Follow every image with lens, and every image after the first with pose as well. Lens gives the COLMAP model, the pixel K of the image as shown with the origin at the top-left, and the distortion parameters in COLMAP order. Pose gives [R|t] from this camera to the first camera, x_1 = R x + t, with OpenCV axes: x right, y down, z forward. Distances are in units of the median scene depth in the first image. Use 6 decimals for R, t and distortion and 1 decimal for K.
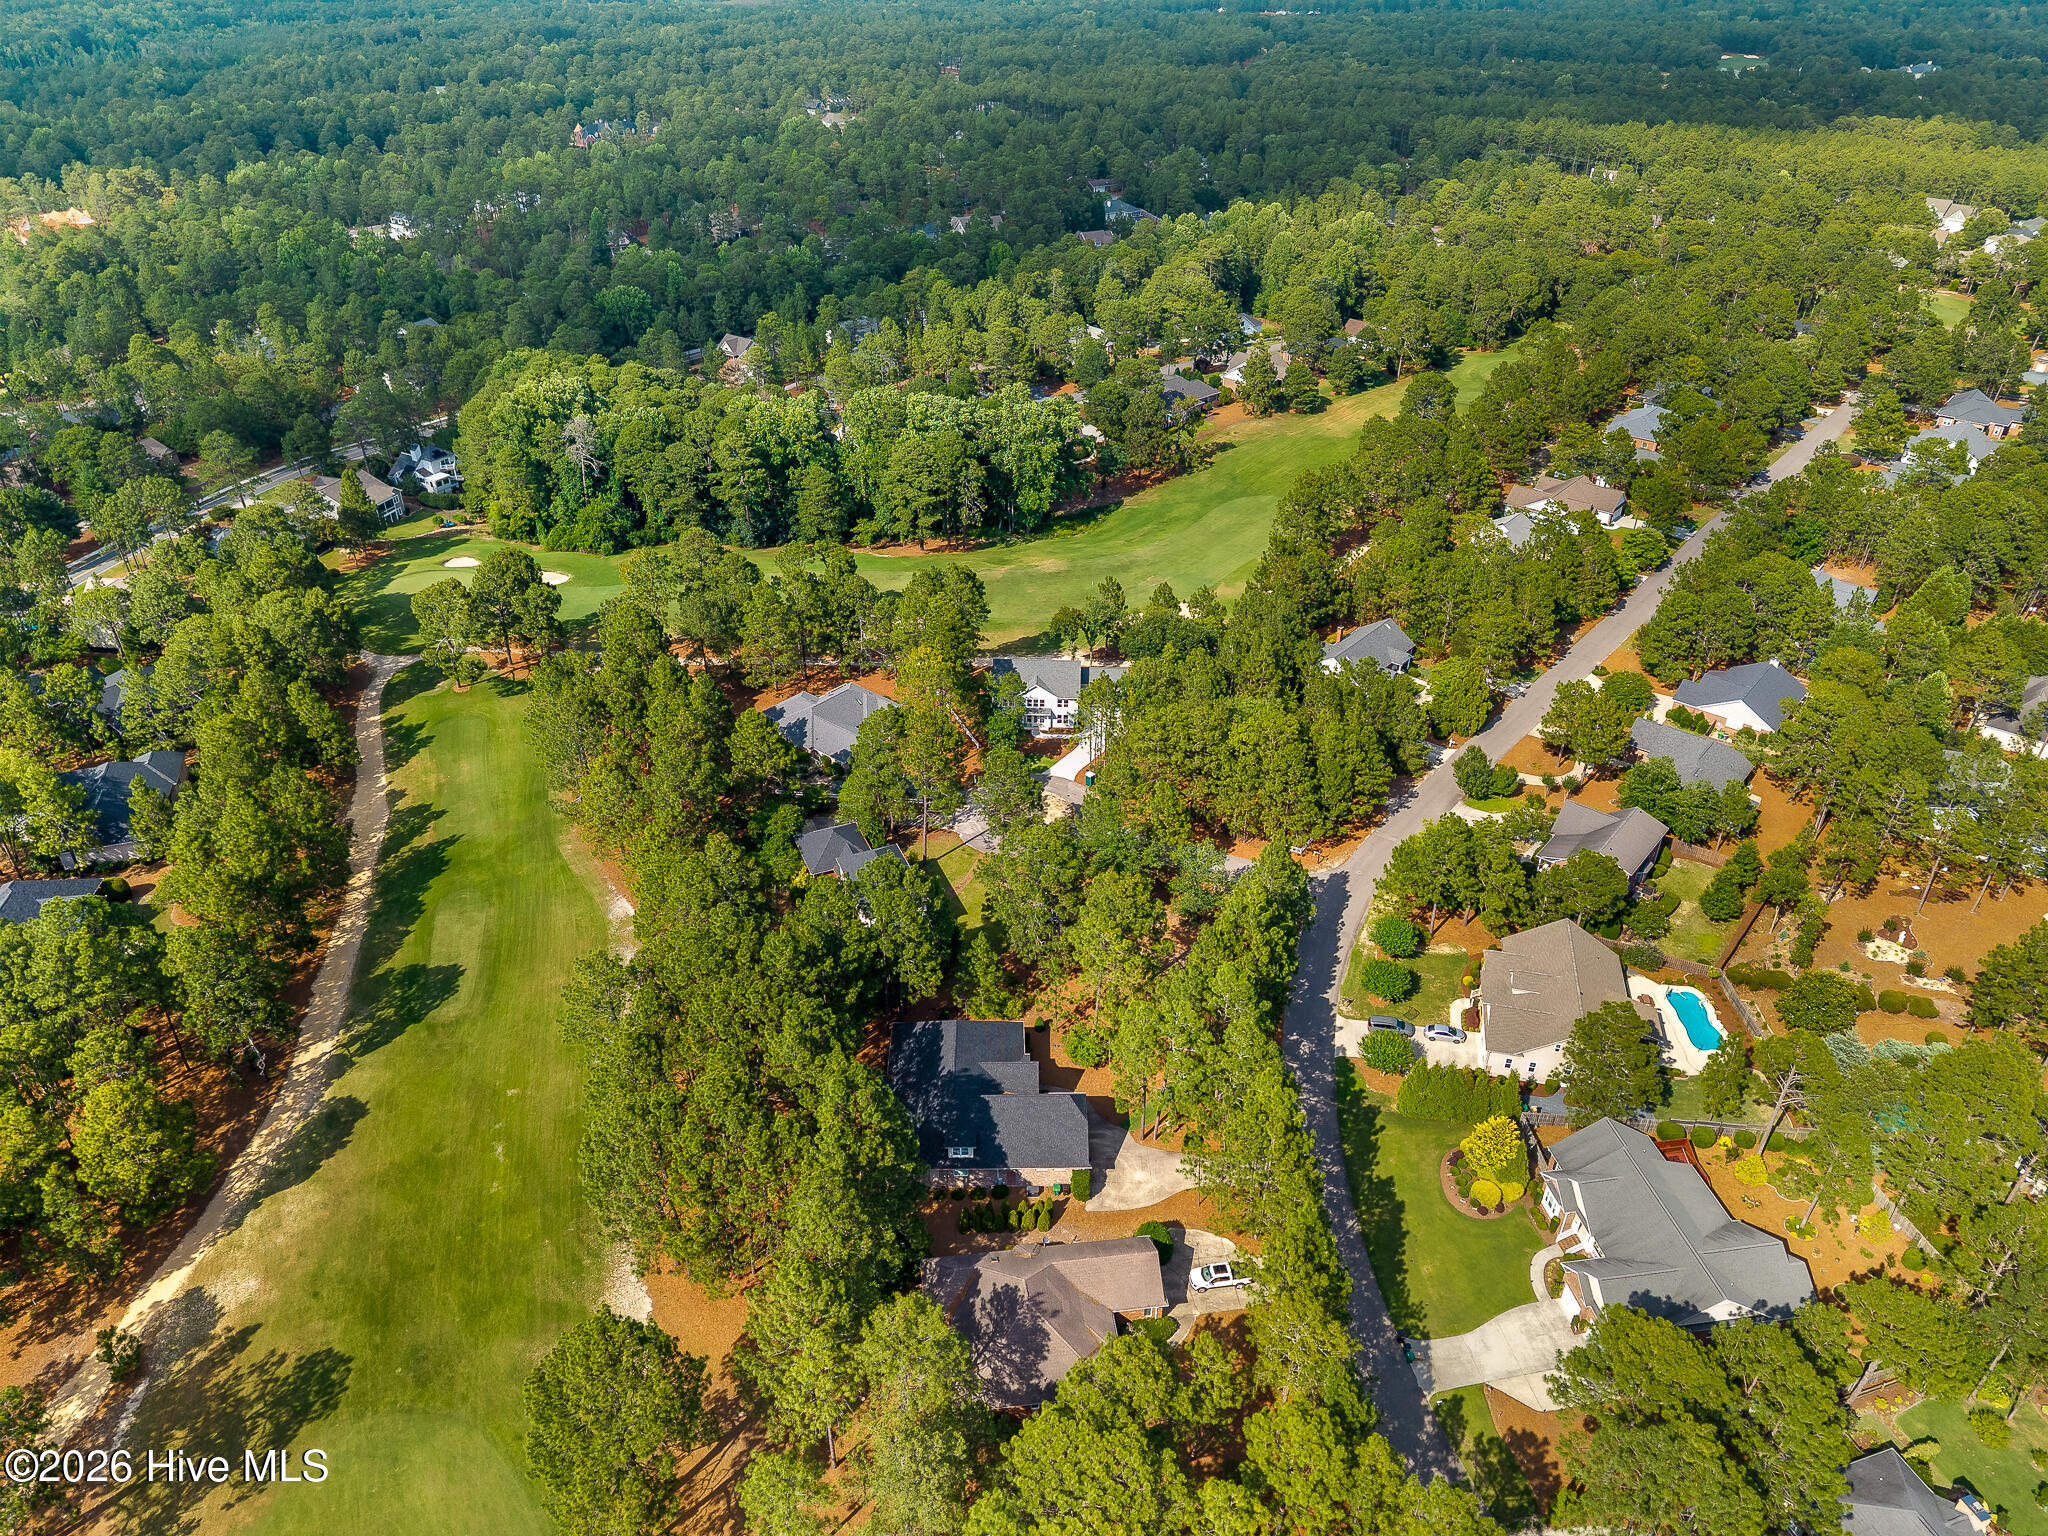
lens RADIAL K [[1431.9, 0, 1024.0], [0, 1431.9, 768.0], [0, 0, 1]] dist [0.077336, 0.001350]
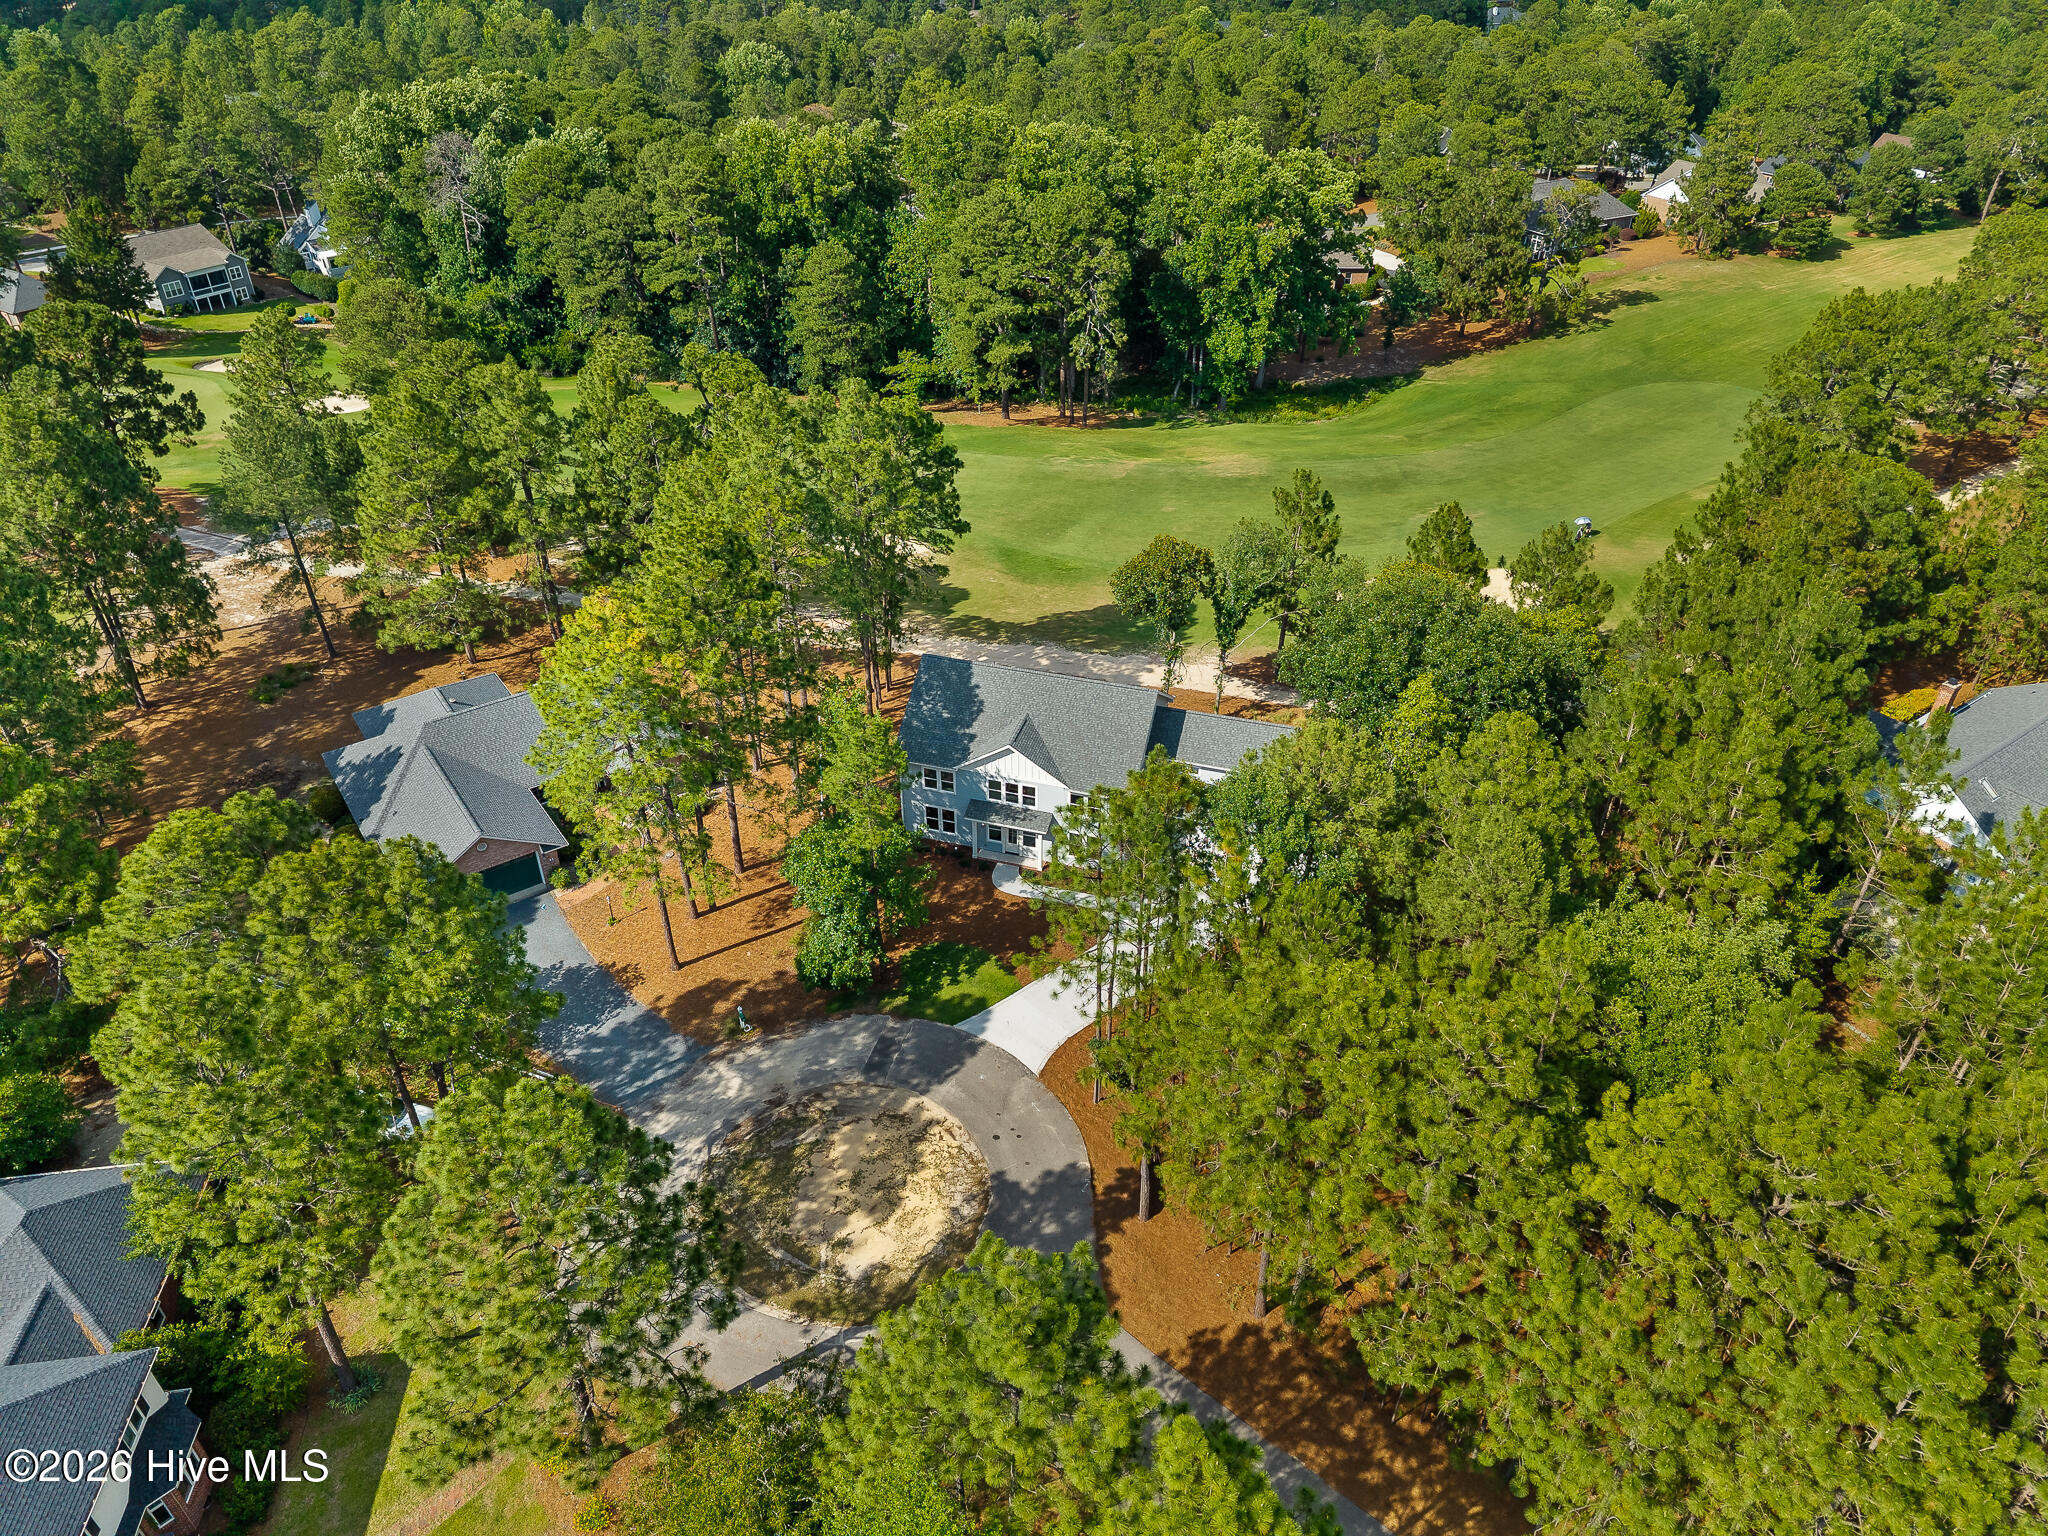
lens RADIAL K [[1410.3, 0, 1019.3], [0, 1410.3, 727.9], [0, 0, 1]] dist [0.007312, 0.006563]
pose [[0.965765, 0.138000, -0.219666, 0.063435], [-0.135709, 0.990419, 0.025559, -0.053122], [0.221089, 0.005127, 0.975240, 0.500145]]
